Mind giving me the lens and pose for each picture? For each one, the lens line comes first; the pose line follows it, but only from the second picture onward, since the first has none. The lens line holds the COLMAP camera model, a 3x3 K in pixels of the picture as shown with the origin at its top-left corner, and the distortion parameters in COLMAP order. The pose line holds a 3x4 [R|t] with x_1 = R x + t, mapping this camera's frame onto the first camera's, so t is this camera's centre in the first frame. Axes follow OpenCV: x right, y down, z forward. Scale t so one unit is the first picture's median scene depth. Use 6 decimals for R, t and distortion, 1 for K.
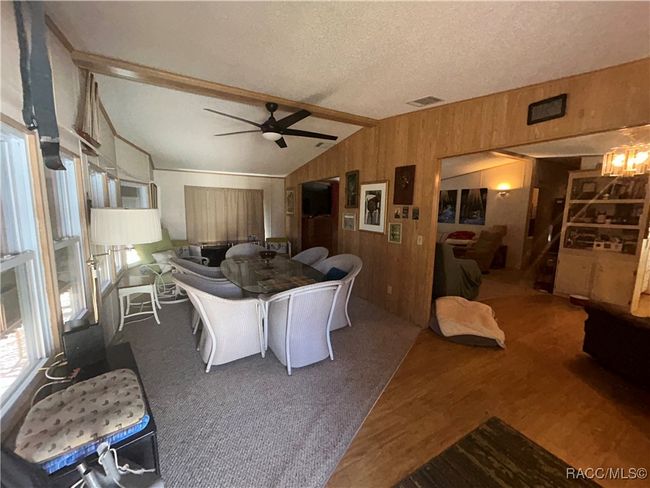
lens RADIAL K [[261.5, 0, 325.7], [0, 261.5, 243.6], [0, 0, 1]] dist [0.002911, 0.000101]
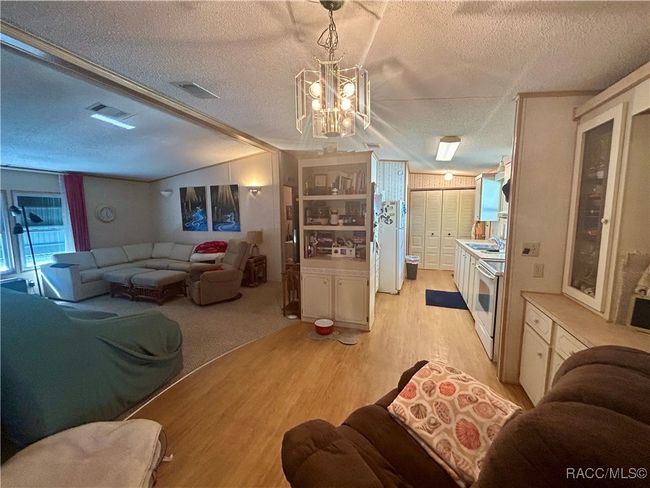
lens RADIAL K [[261.5, 0, 322.2], [0, 261.5, 243.3], [0, 0, 1]] dist [0.002911, 0.000101]
pose [[0.769376, -0.090384, 0.632370, 0.469384], [0.103749, 0.994476, 0.015912, -0.035174], [-0.630315, 0.053366, 0.774503, 0.375141]]
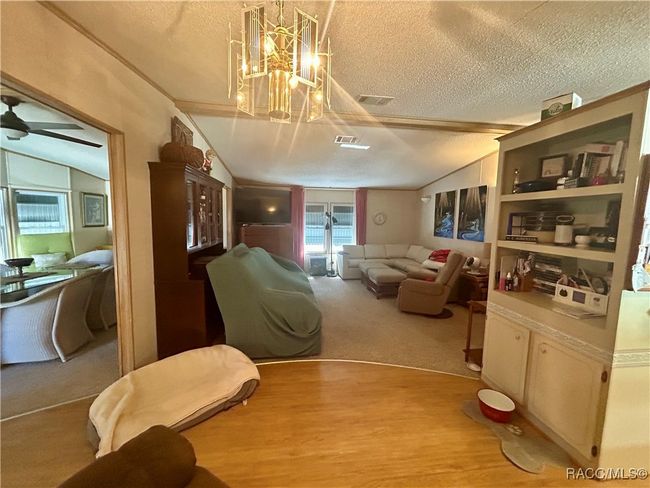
lens RADIAL K [[261.5, 0, 327.7], [0, 261.5, 244.6], [0, 0, 1]] dist [0.002911, 0.000101]
pose [[0.921580, 0.042312, -0.385876, 0.799151], [-0.057522, 0.997953, -0.027950, -0.038815], [0.383903, 0.047954, 0.922127, 0.408374]]
